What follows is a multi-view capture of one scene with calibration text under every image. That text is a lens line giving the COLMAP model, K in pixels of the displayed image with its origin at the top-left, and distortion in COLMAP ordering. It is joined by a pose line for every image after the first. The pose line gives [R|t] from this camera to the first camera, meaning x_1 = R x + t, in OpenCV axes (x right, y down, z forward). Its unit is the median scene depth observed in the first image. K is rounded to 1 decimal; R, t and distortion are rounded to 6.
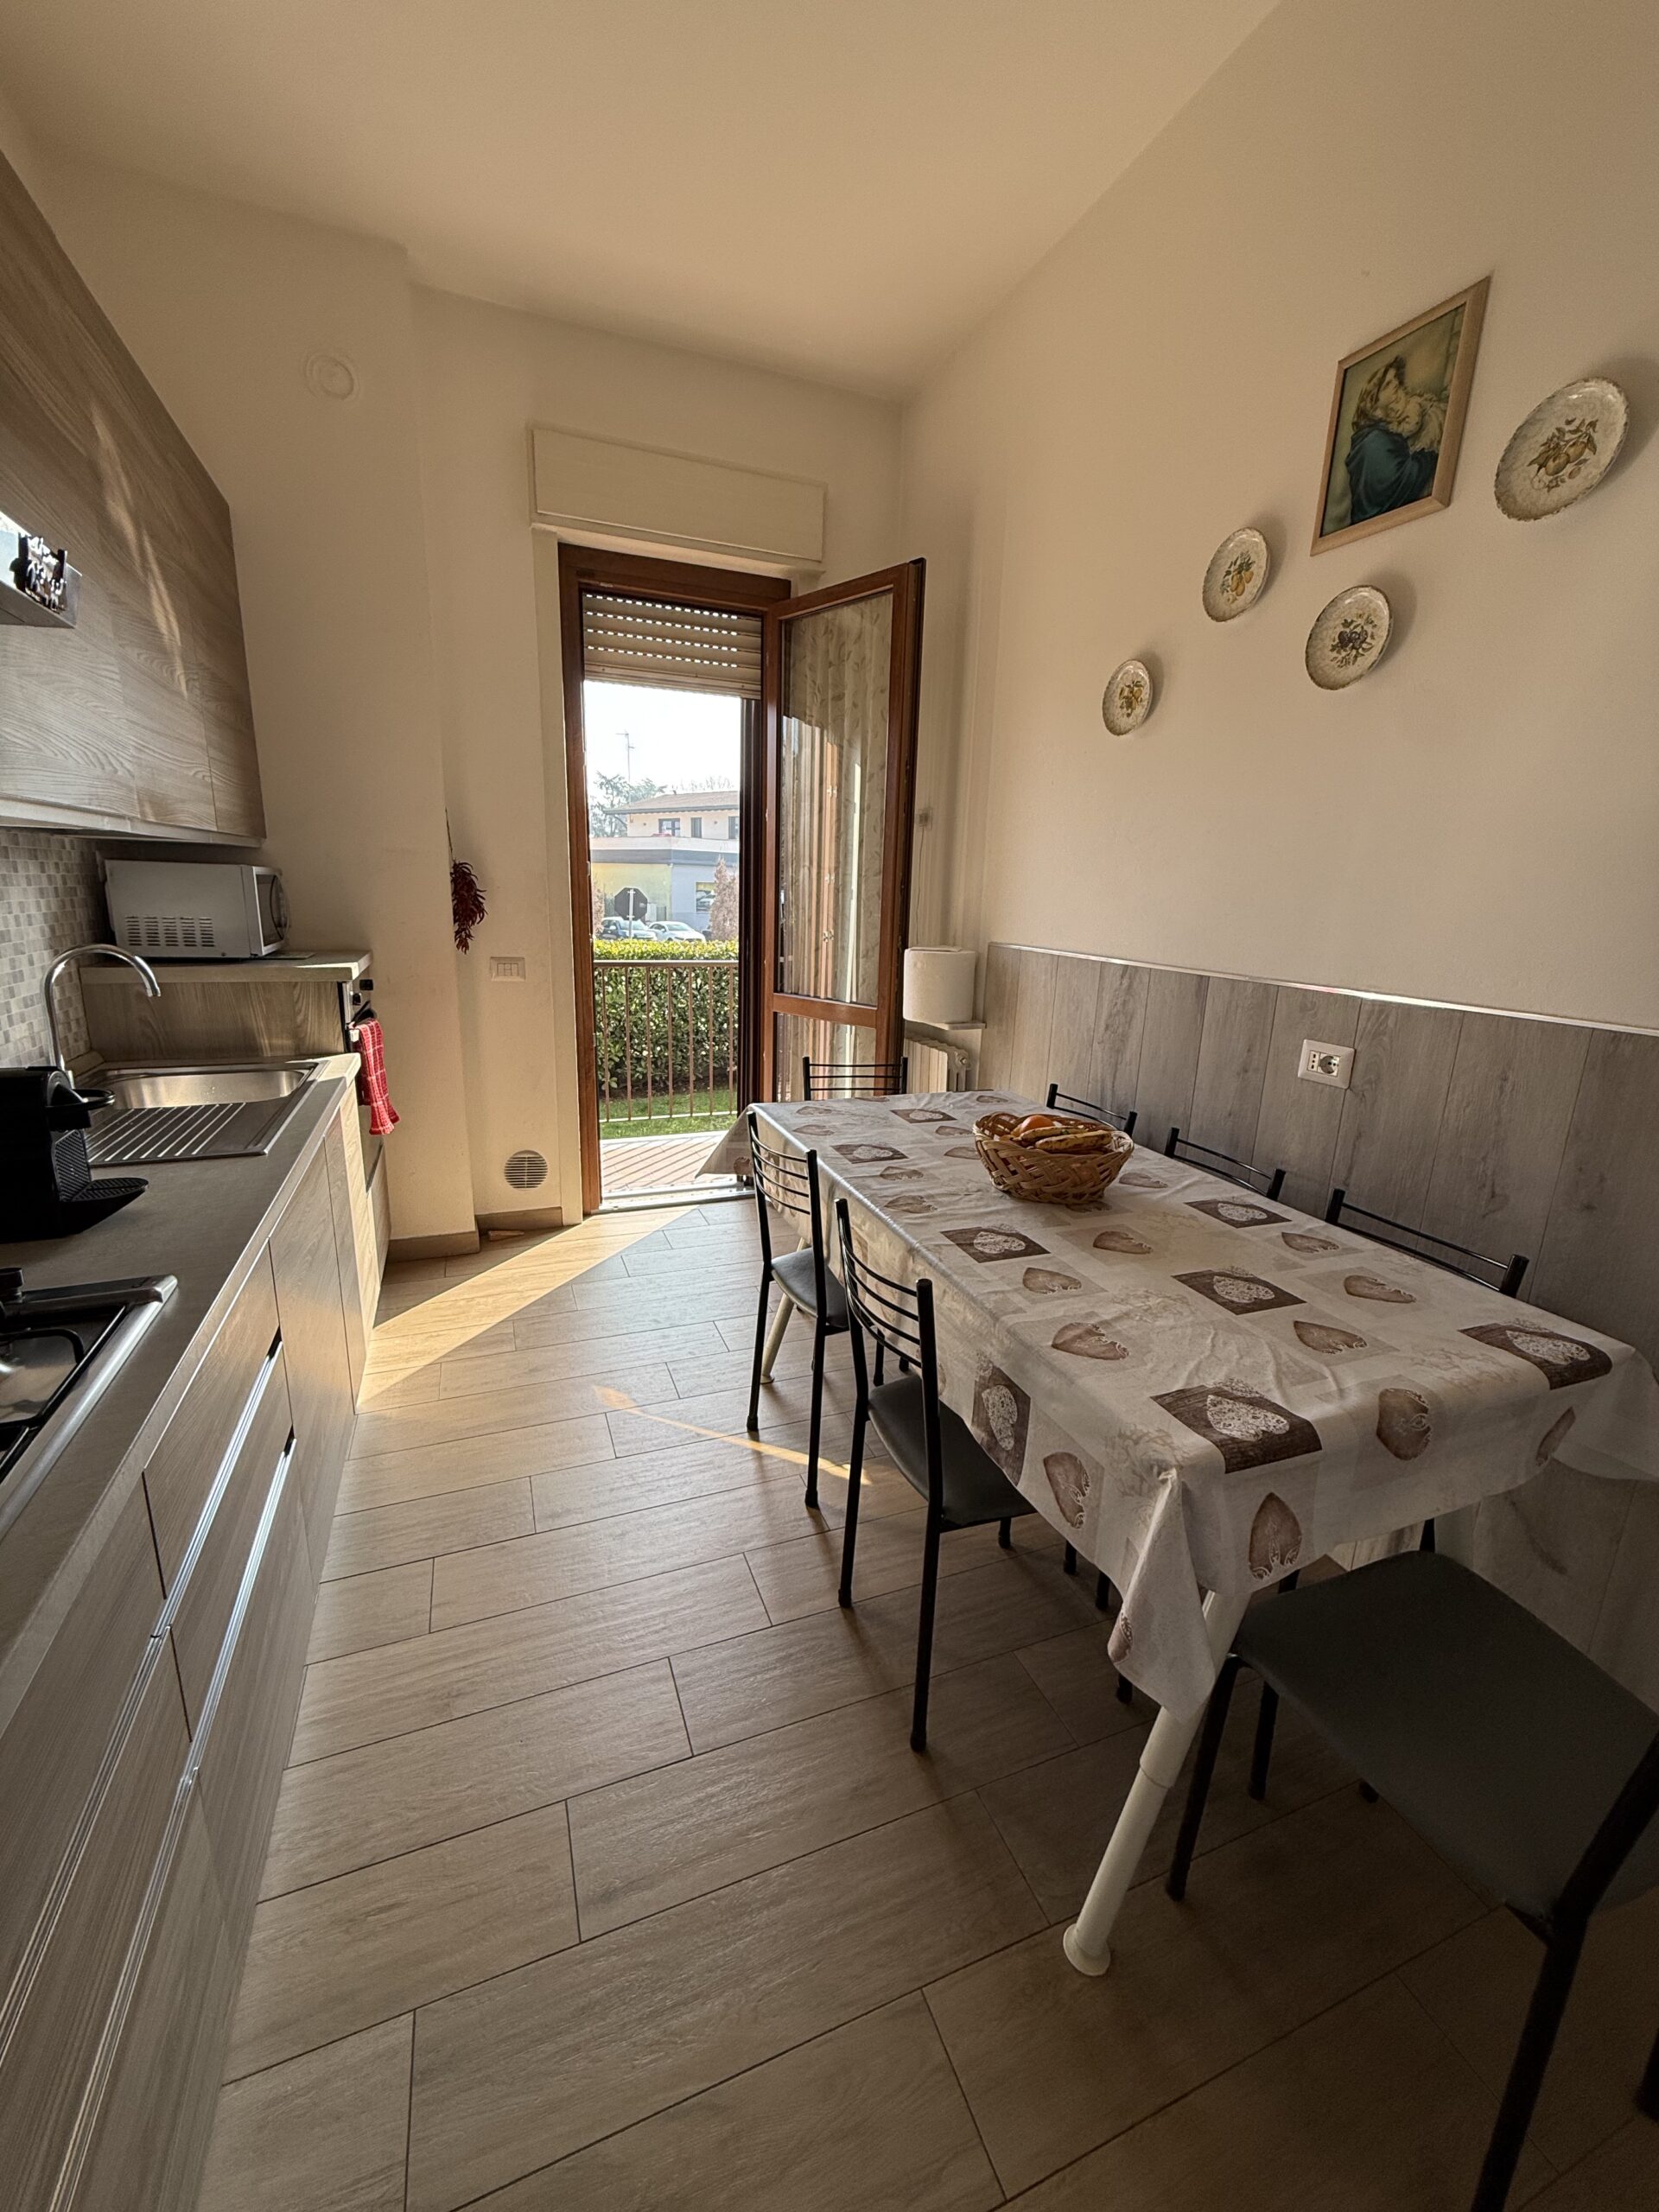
lens RADIAL K [[885.0, 0, 835.3], [0, 885.0, 1104.5], [0, 0, 1]] dist [0.006162, 0.000613]
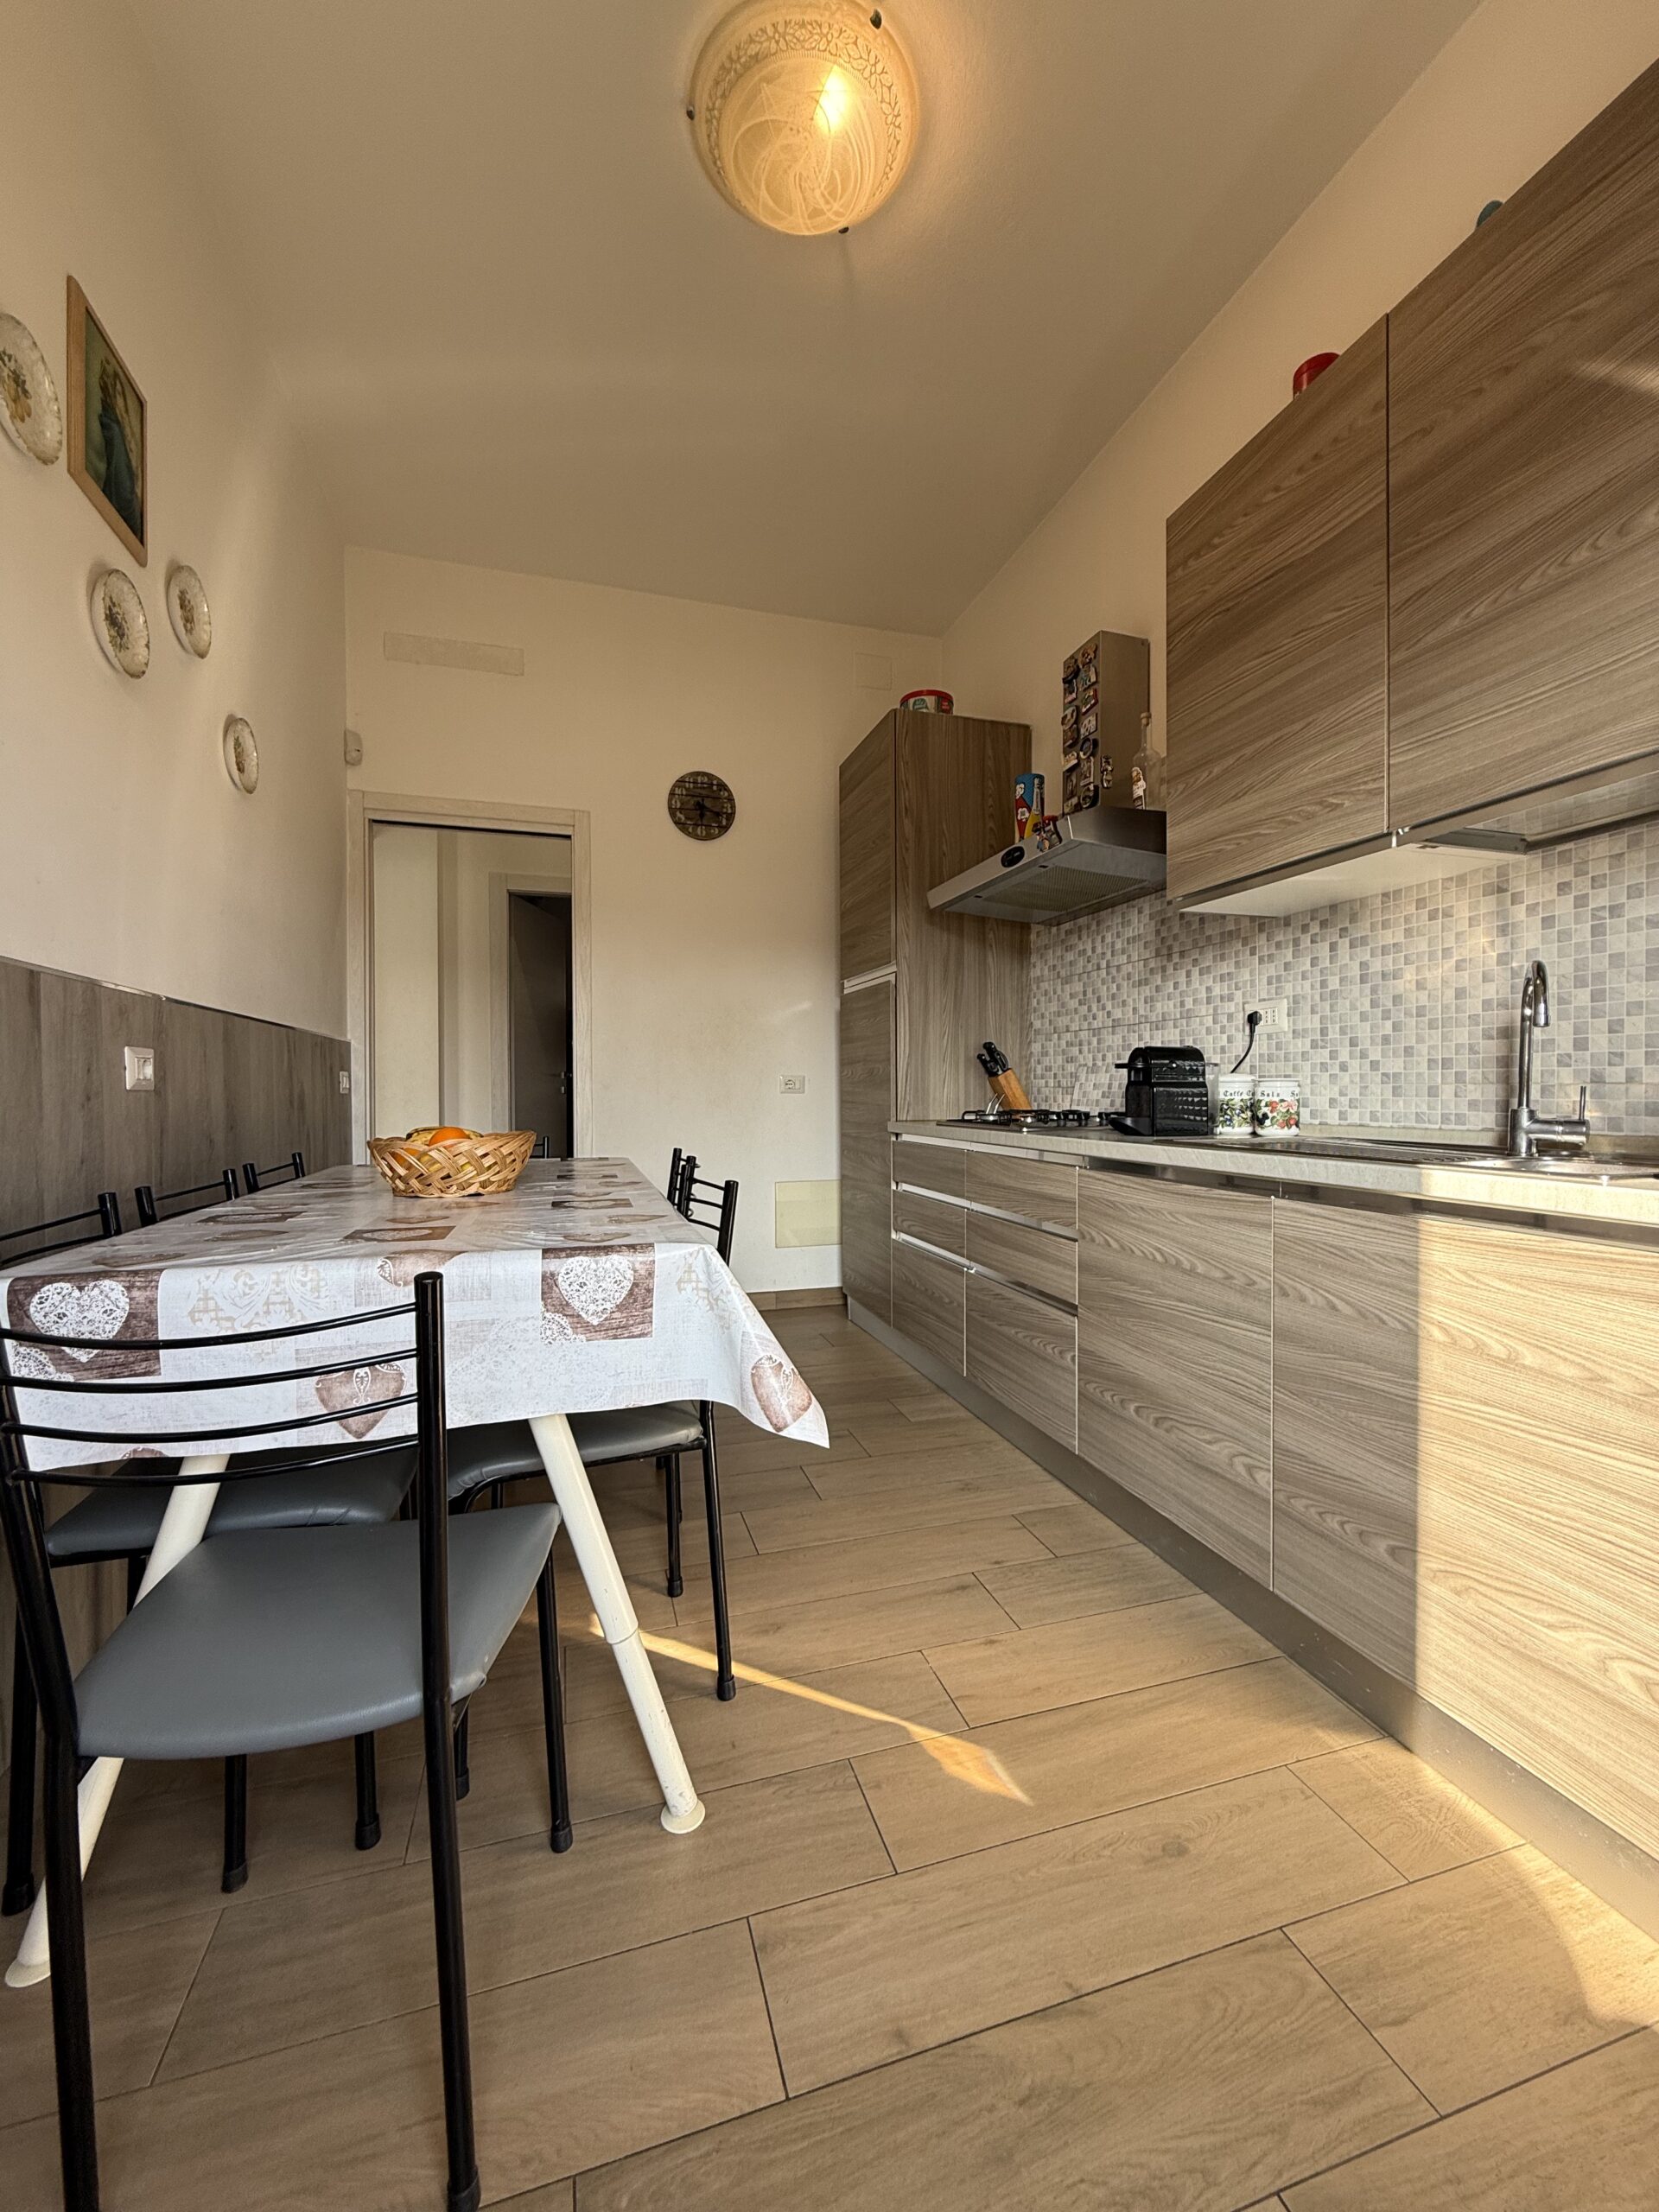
lens RADIAL K [[885.0, 0, 822.3], [0, 885.0, 1104.4], [0, 0, 1]] dist [0.006162, 0.000613]
pose [[-0.996260, -0.028764, 0.081474, -0.190897], [-0.007050, 0.966879, 0.255139, -0.195594], [-0.086114, 0.253610, -0.963466, 1.416229]]
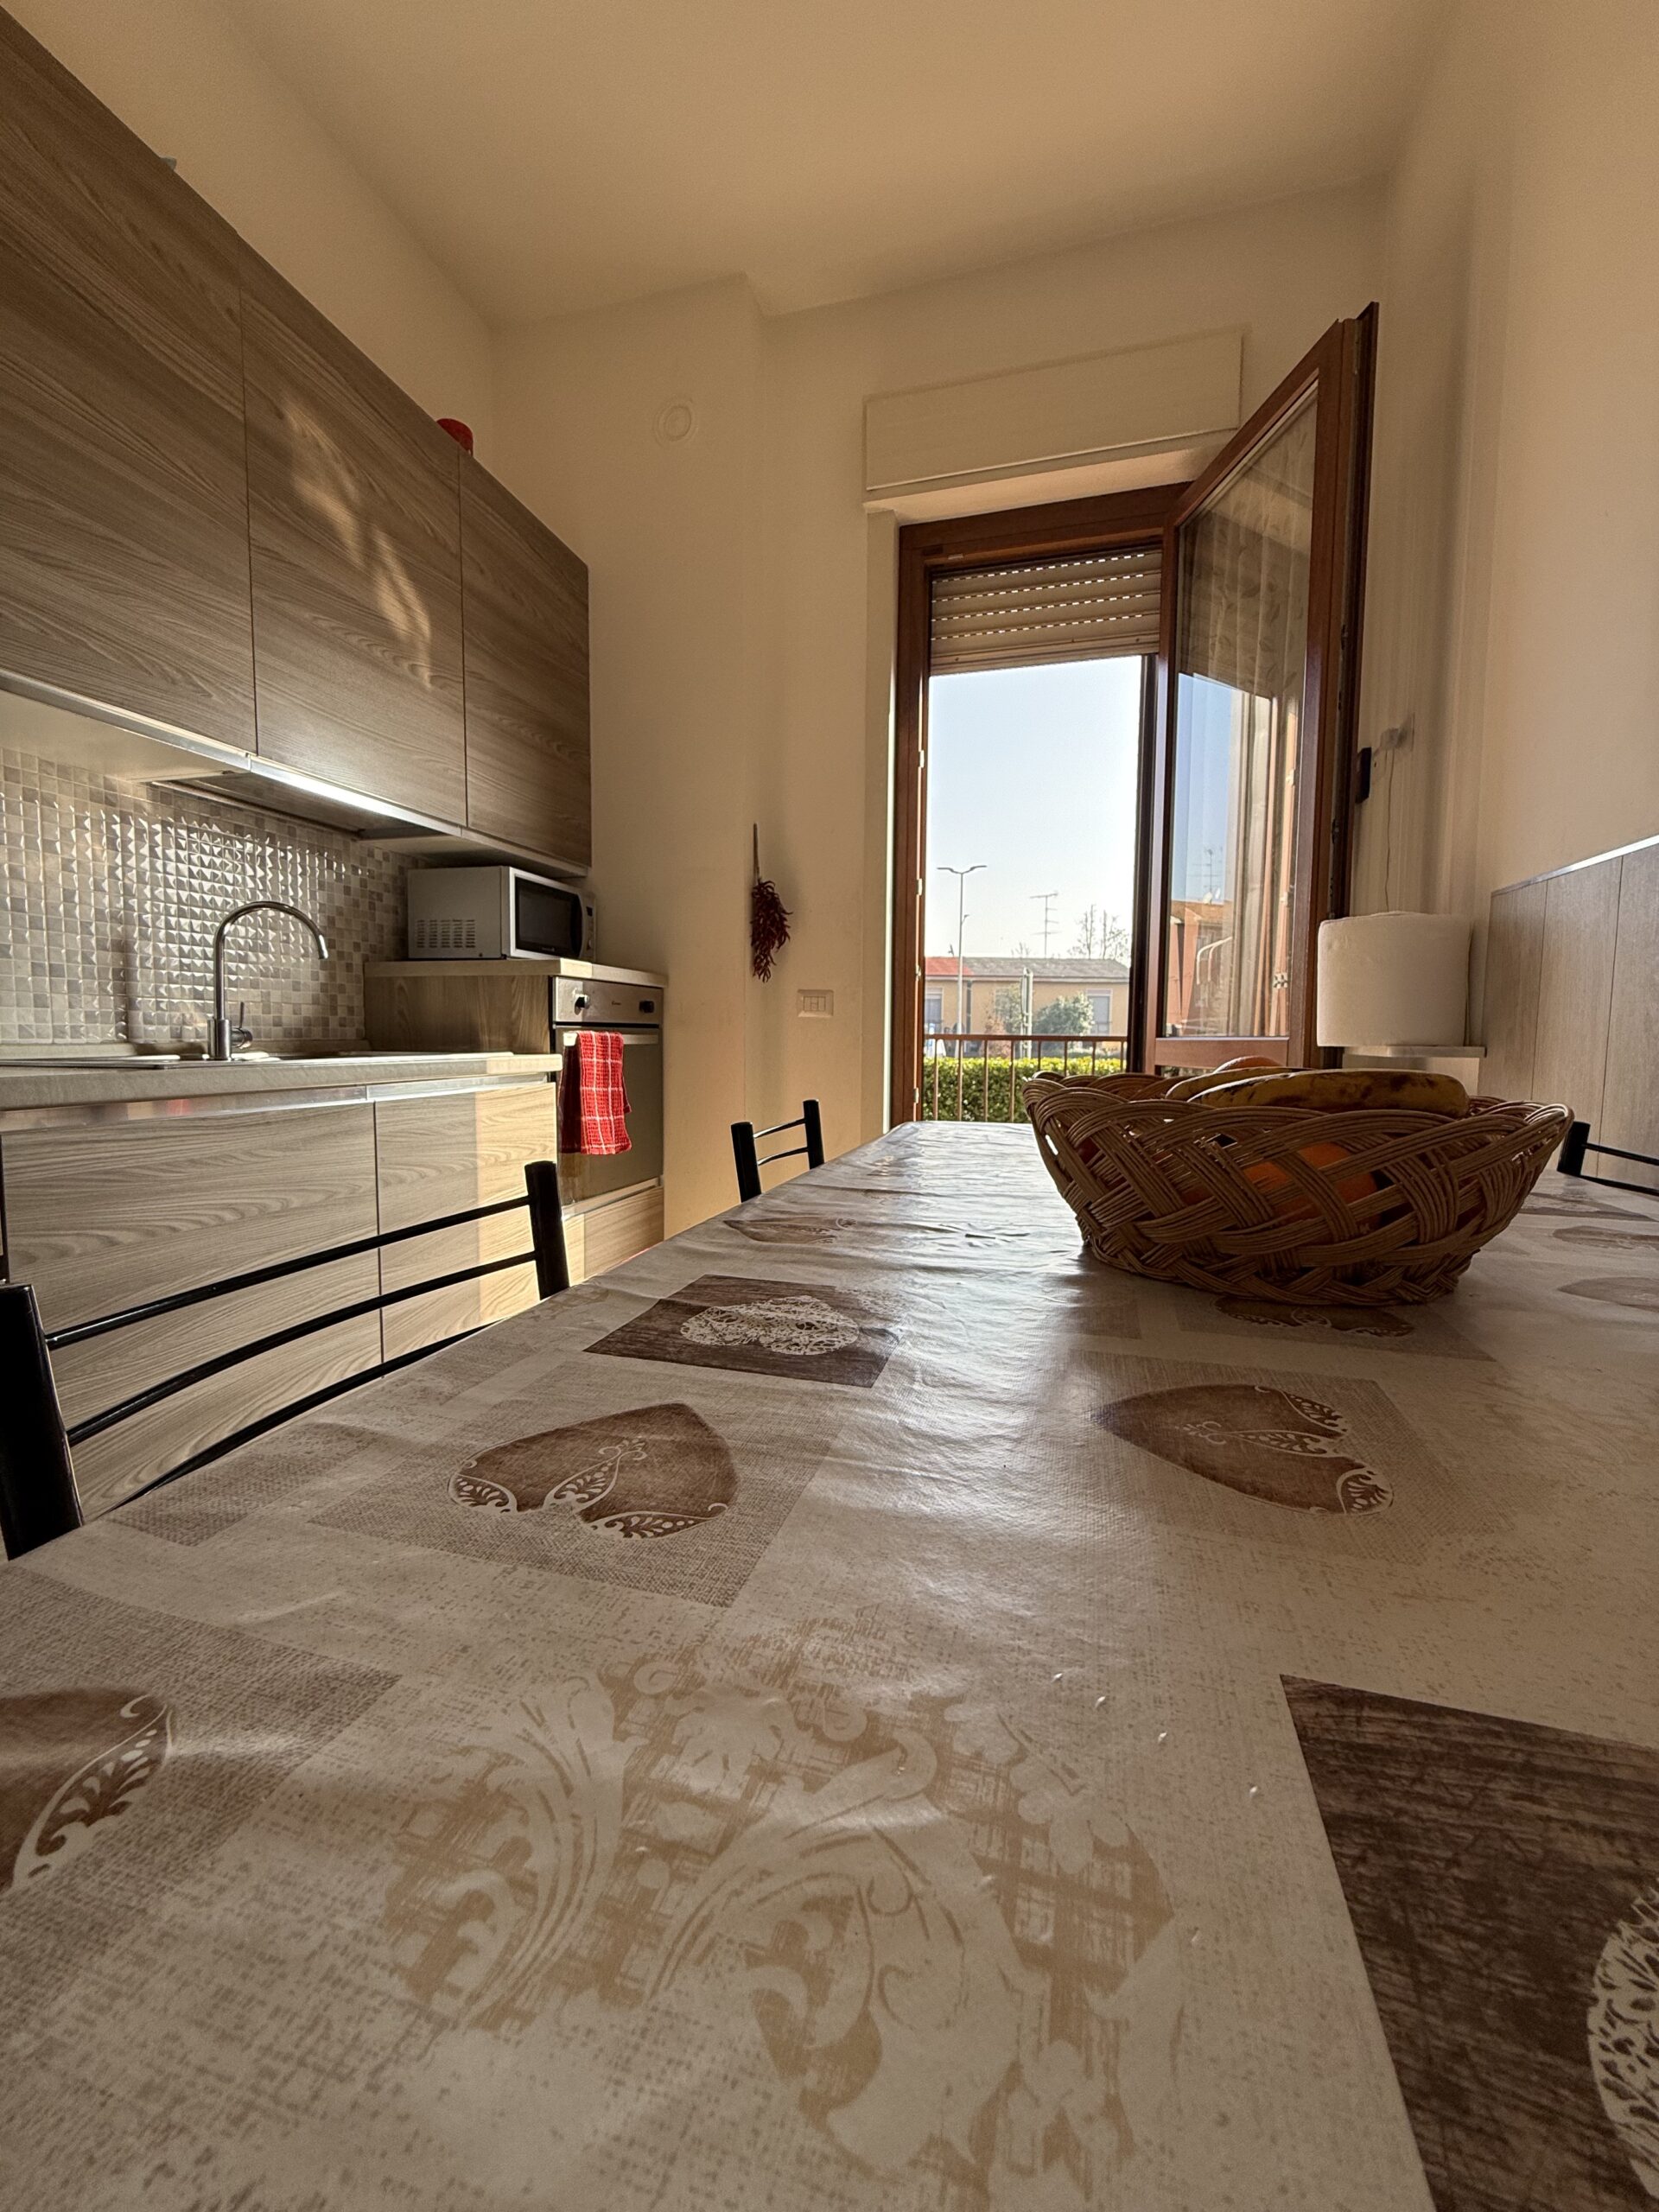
lens RADIAL K [[885.0, 0, 823.0], [0, 885.0, 1101.0], [0, 0, 1]] dist [0.006162, 0.000613]
pose [[0.788397, 0.022134, -0.614768, 0.232942], [-0.130251, 0.982701, -0.131656, 0.073319], [0.601219, 0.183872, 0.777642, 0.468555]]
